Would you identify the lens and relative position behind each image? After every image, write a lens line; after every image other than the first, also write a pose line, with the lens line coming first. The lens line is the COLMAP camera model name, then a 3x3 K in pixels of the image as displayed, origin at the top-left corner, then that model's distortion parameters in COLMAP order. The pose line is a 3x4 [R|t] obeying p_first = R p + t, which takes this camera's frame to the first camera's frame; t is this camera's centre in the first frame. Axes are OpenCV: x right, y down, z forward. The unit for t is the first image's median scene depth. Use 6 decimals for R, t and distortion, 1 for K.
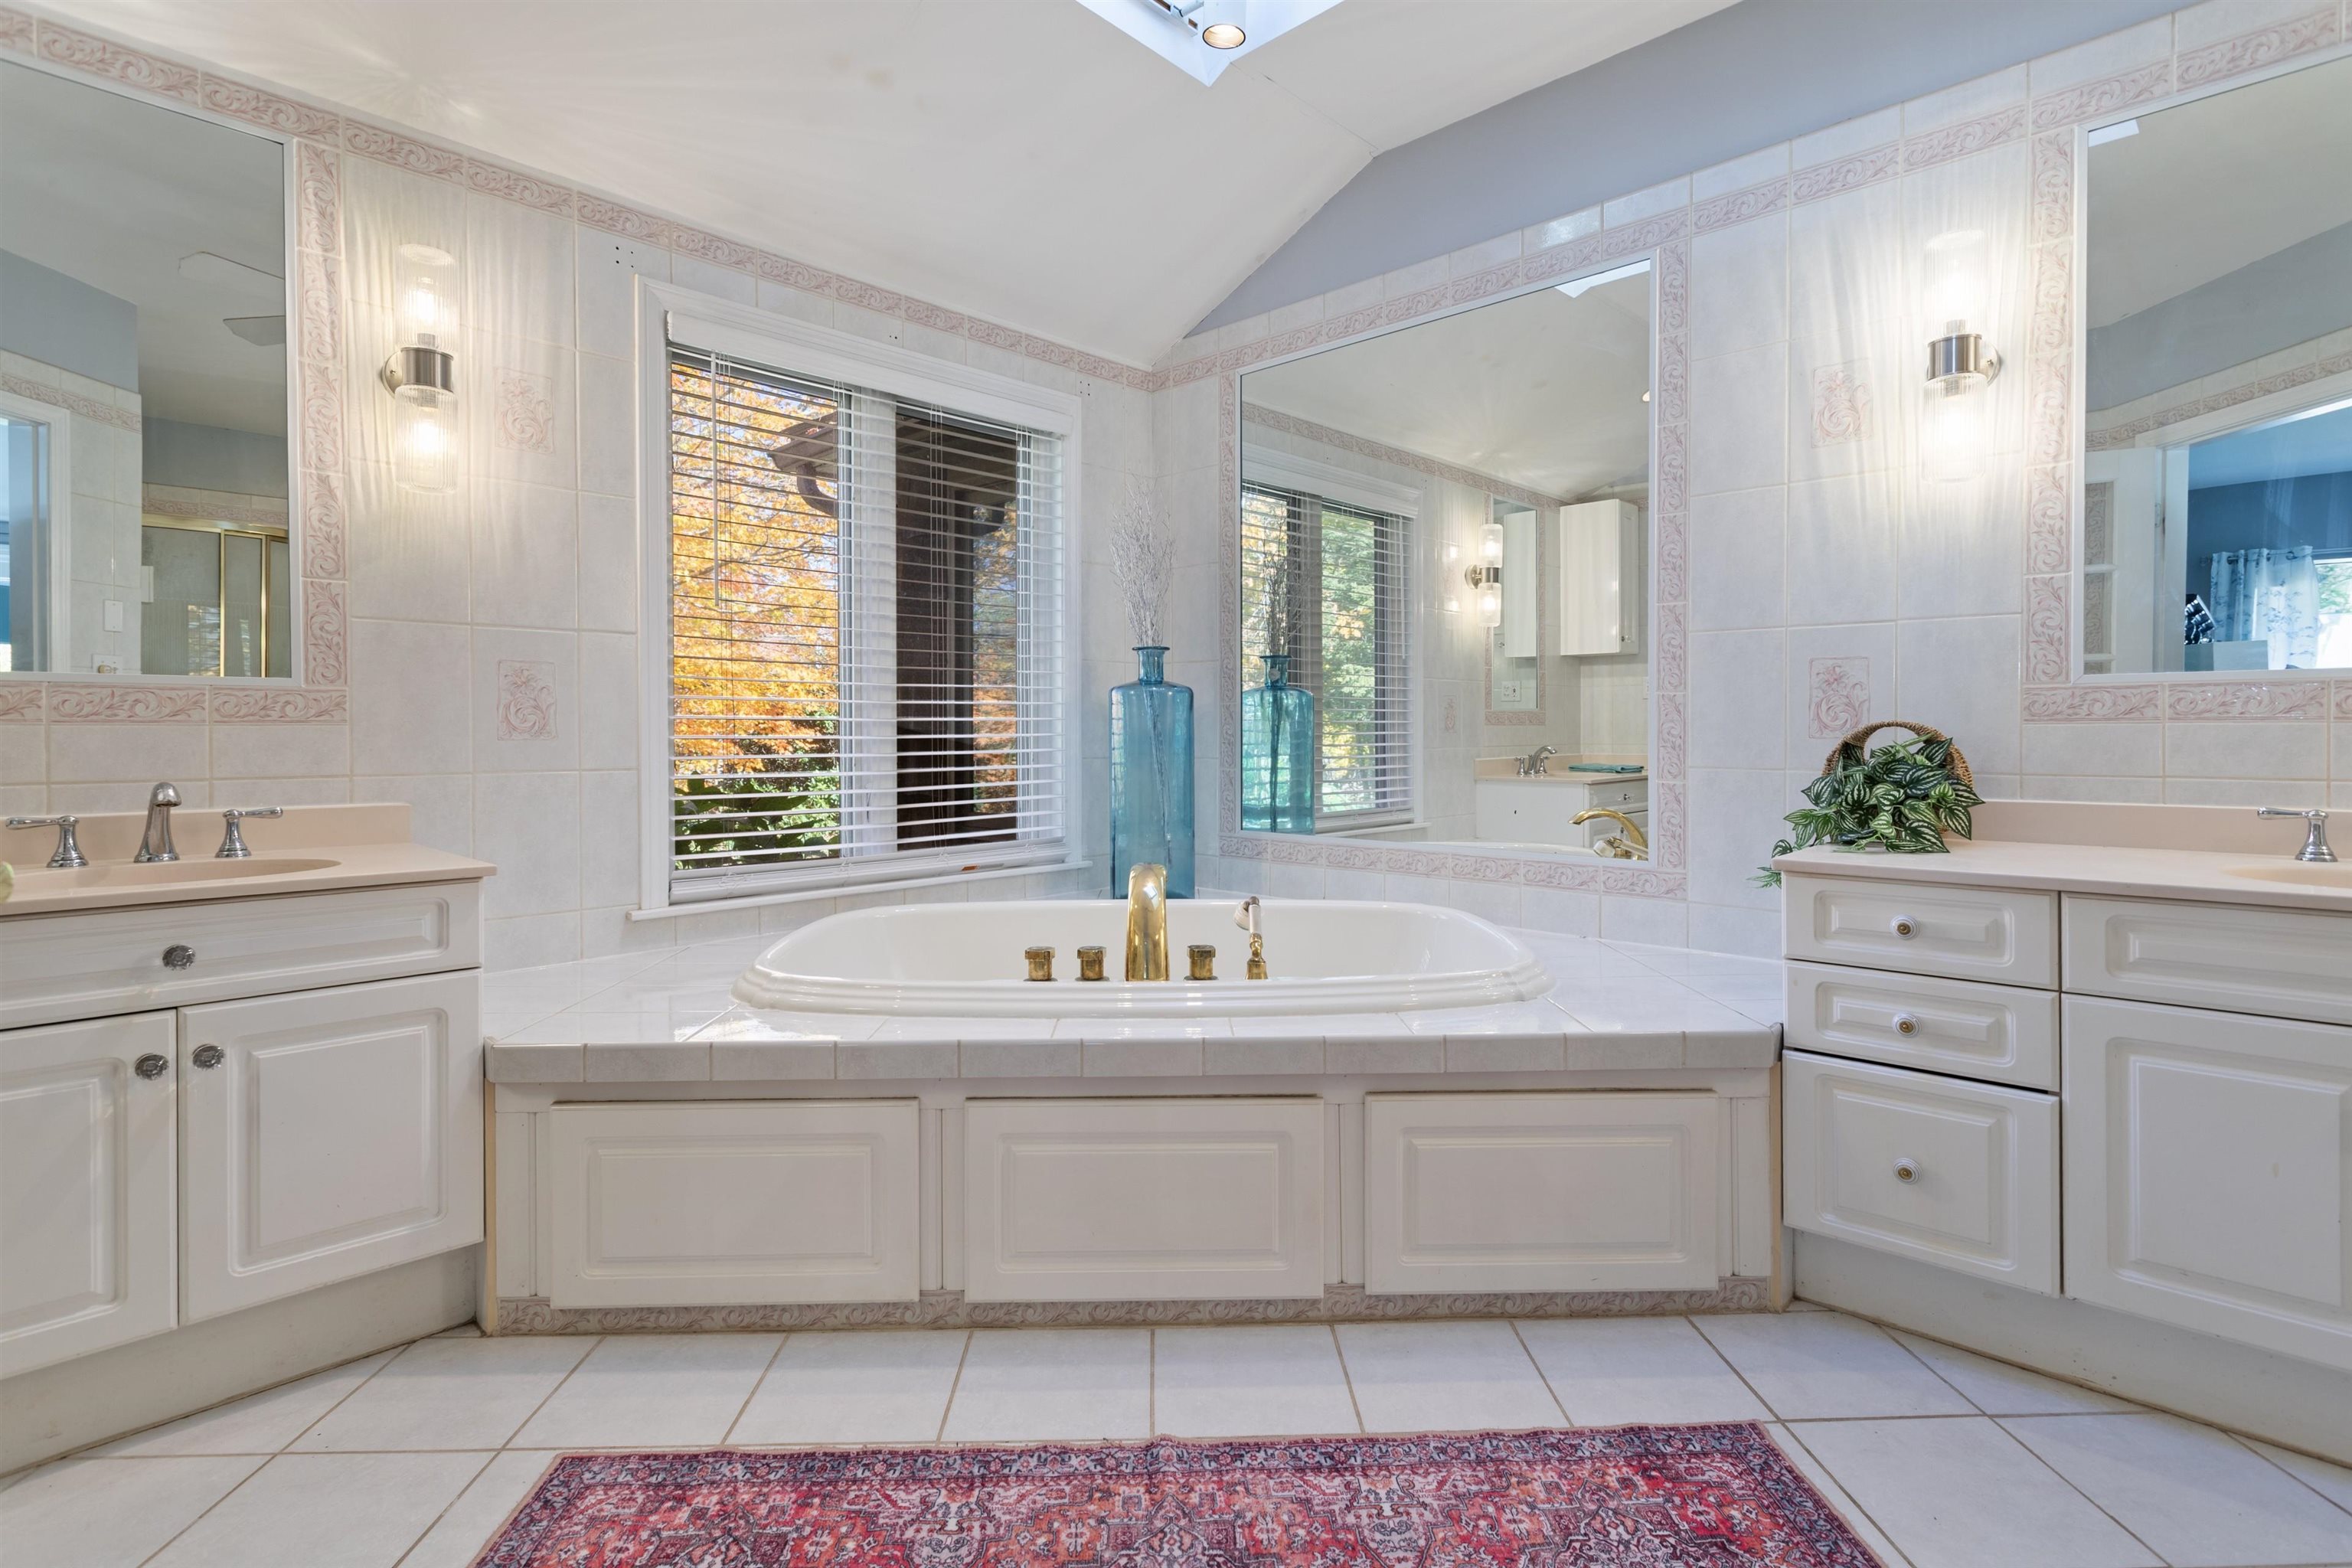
lens RADIAL K [[1119.3, 0, 1155.3], [0, 1119.3, 738.7], [0, 0, 1]] dist [0.001166, 0.001756]
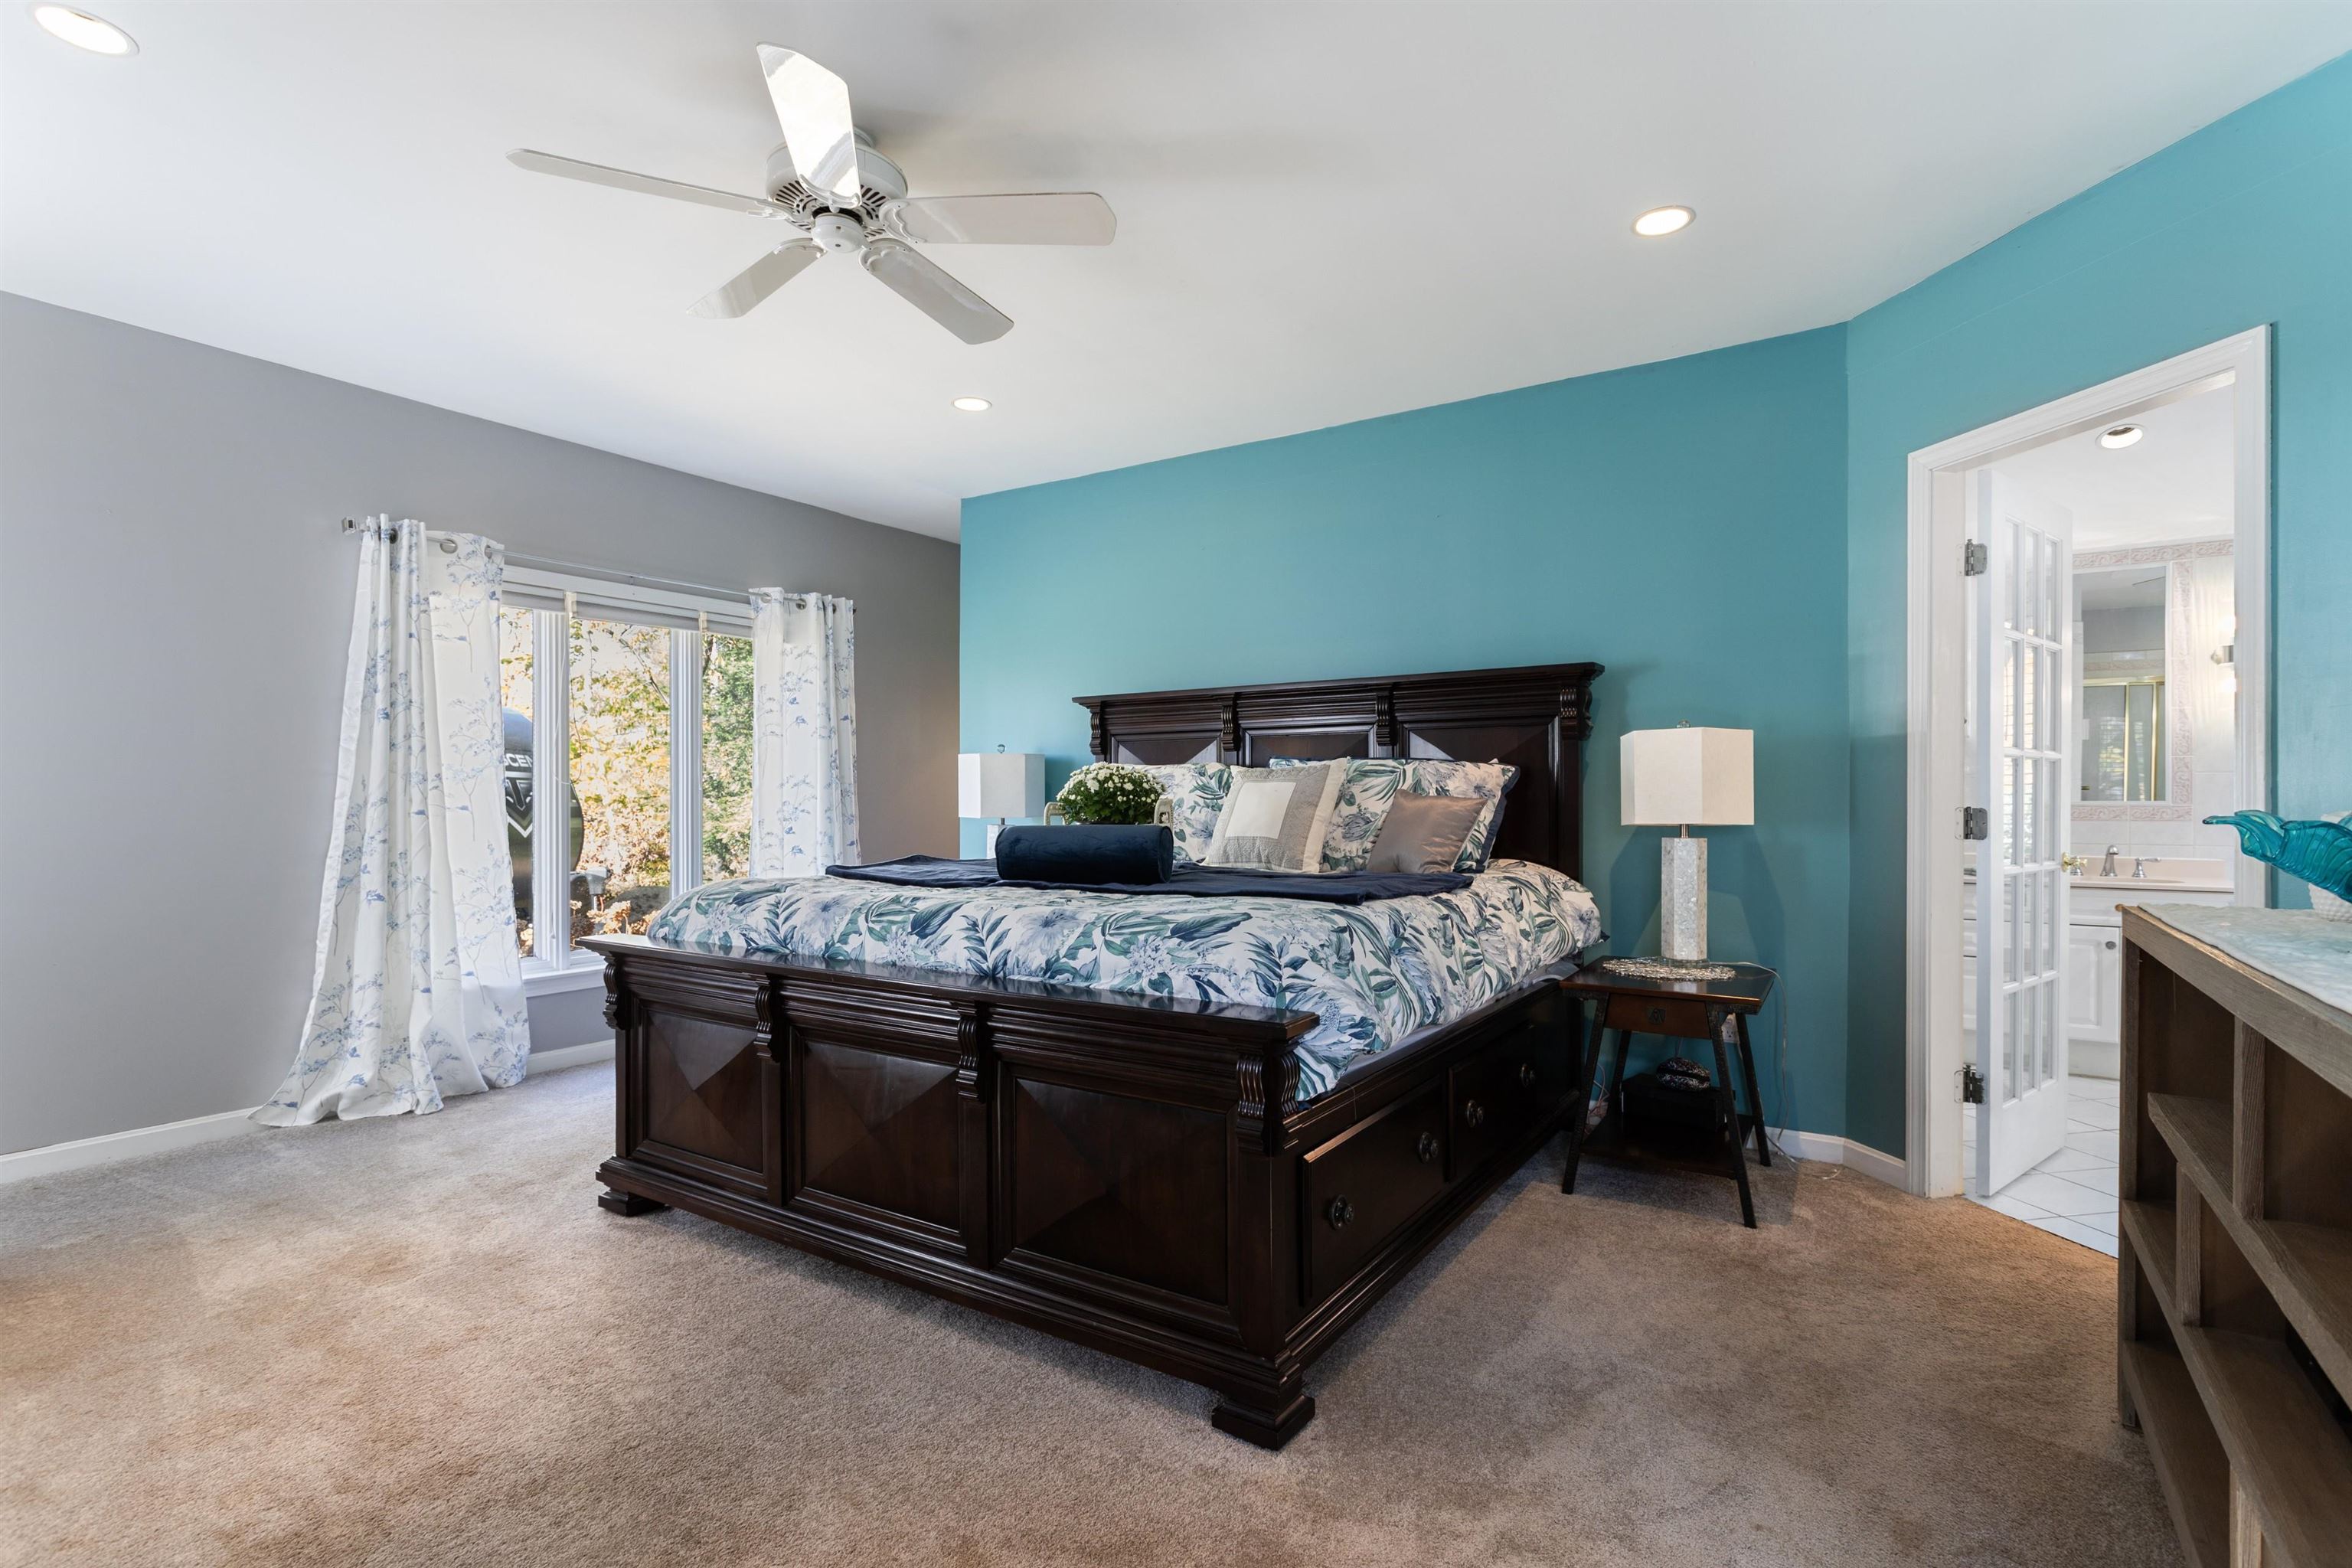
lens RADIAL K [[1119.3, 0, 1197.7], [0, 1119.3, 800.9], [0, 0, 1]] dist [0.001166, 0.001756]
pose [[0.199922, 0.007611, -0.979782, 1.063418], [-0.010285, 0.999931, 0.005669, -0.048145], [0.979758, 0.008944, 0.199987, -1.375260]]
